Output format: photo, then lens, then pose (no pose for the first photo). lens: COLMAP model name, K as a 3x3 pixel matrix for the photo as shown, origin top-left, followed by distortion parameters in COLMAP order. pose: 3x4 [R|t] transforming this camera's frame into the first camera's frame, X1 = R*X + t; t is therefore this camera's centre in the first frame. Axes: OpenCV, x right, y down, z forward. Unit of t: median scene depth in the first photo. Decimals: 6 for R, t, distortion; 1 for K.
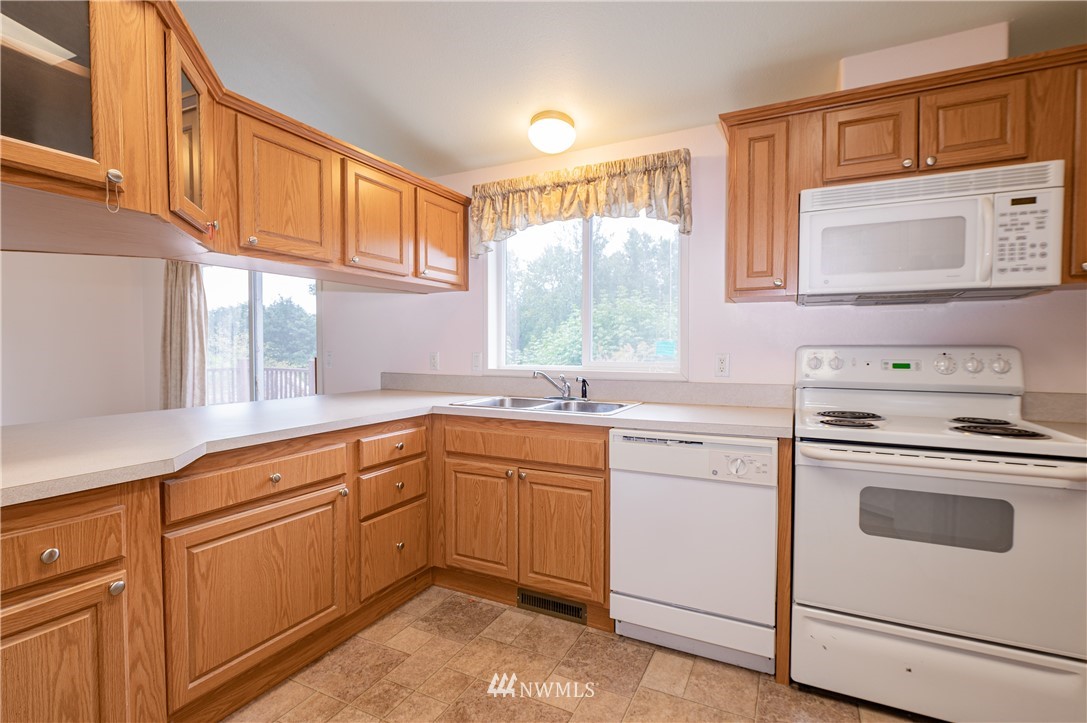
lens RADIAL K [[498.7, 0, 553.4], [0, 498.7, 359.6], [0, 0, 1]] dist [-0.002887, -0.001927]
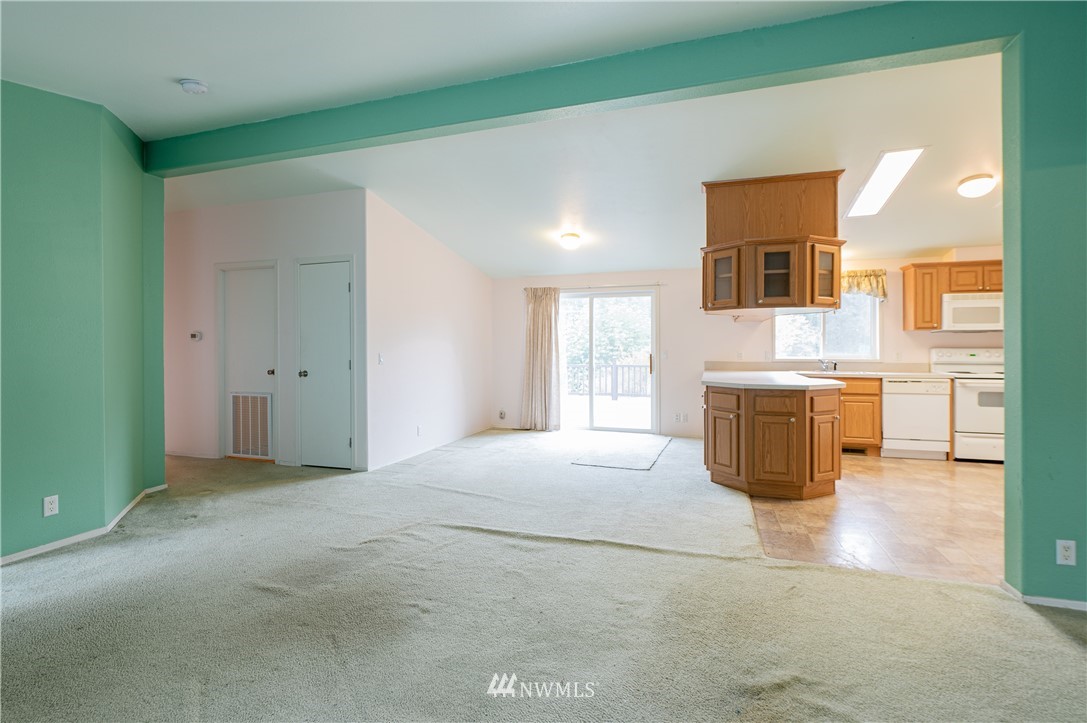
lens RADIAL K [[498.7, 0, 546.8], [0, 498.7, 345.3], [0, 0, 1]] dist [-0.002887, -0.001927]
pose [[0.988230, -0.000005, 0.152973, -2.090121], [0.004245, 0.999616, -0.027390, 0.023942], [-0.152914, 0.027717, 0.987851, -1.396149]]
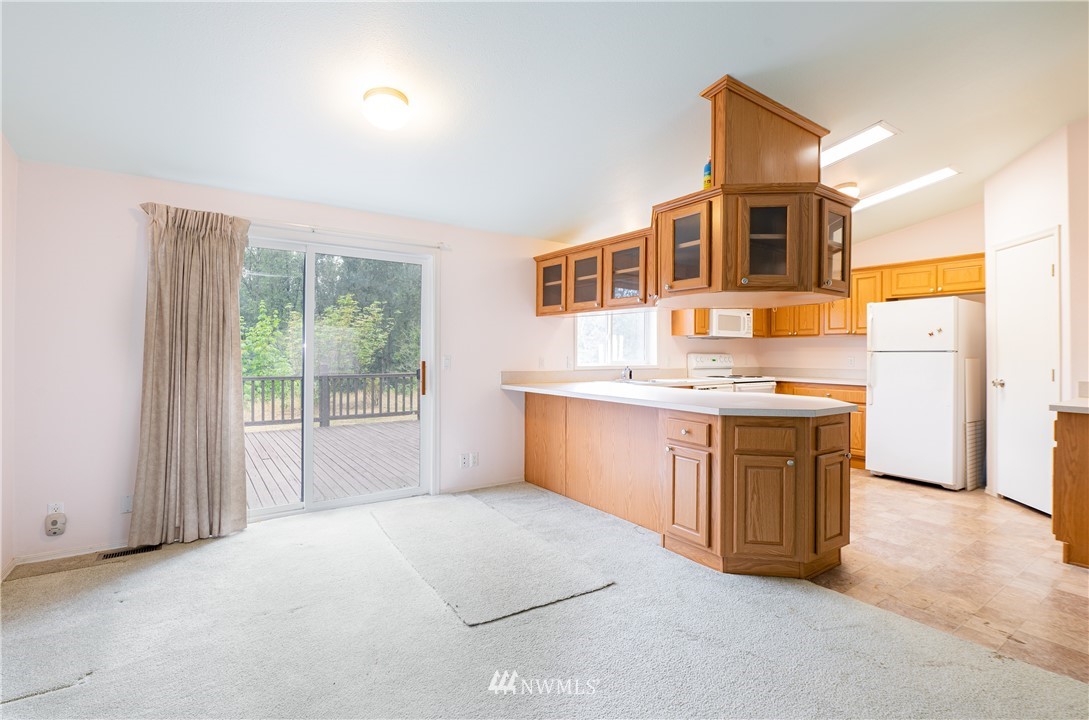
lens RADIAL K [[499.6, 0, 548.0], [0, 499.6, 360.0], [0, 0, 1]] dist [-0.002887, -0.001927]
pose [[0.503495, -0.005003, 0.863983, -2.368920], [0.017250, 0.999842, -0.004263, 0.005320], [-0.863826, 0.017050, 0.503502, 0.345205]]
